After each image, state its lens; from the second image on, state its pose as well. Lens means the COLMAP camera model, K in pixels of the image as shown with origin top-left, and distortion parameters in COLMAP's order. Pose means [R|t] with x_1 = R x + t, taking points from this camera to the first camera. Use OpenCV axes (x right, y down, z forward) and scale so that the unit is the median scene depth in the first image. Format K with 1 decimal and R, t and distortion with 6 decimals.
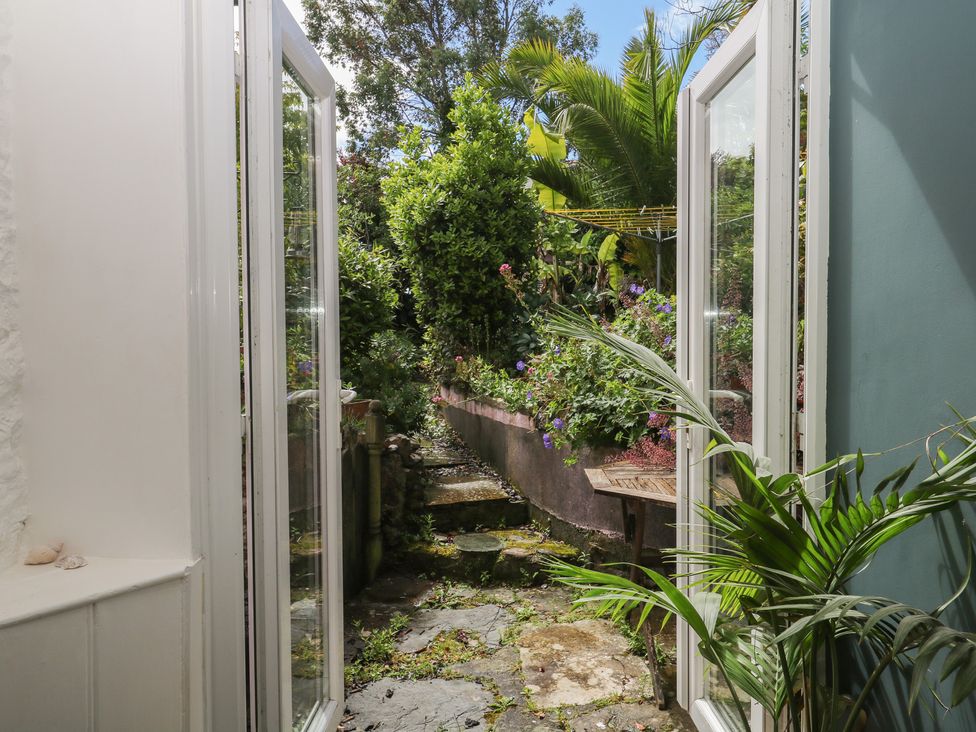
lens RADIAL K [[686.5, 0, 488.0], [0, 686.5, 366.0], [0, 0, 1]] dist [0.000225, -0.000414]
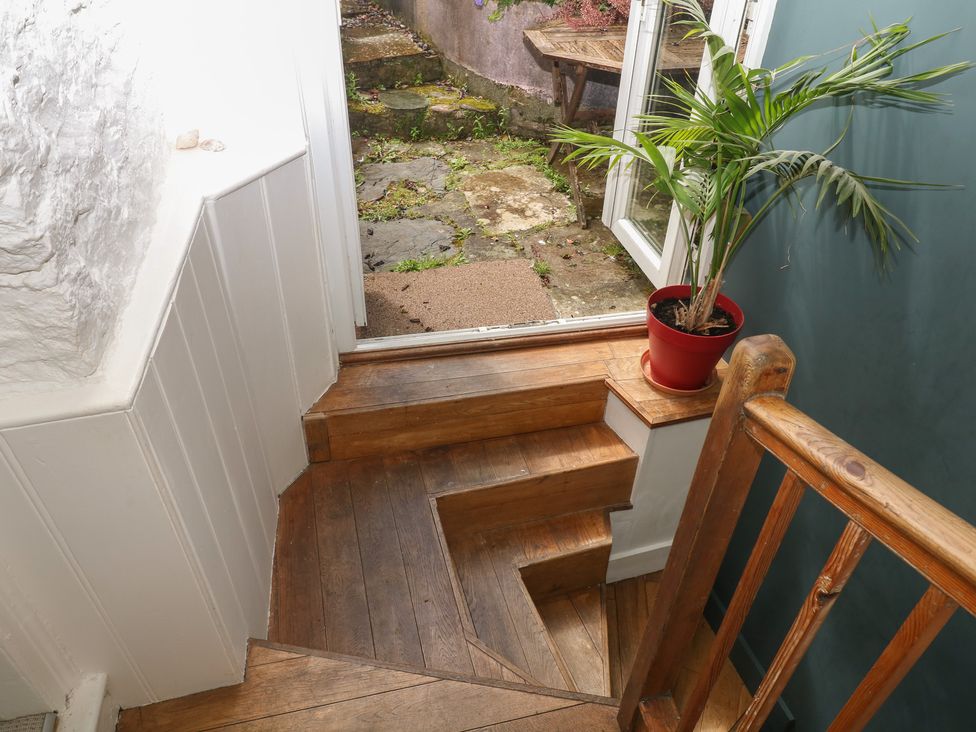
lens RADIAL K [[686.5, 0, 488.0], [0, 686.5, 366.0], [0, 0, 1]] dist [0.000225, -0.000414]
pose [[0.978835, -0.100551, 0.178248, -0.159375], [-0.025729, 0.803605, 0.594607, -0.066250], [-0.203029, -0.586608, 0.784009, -0.145431]]
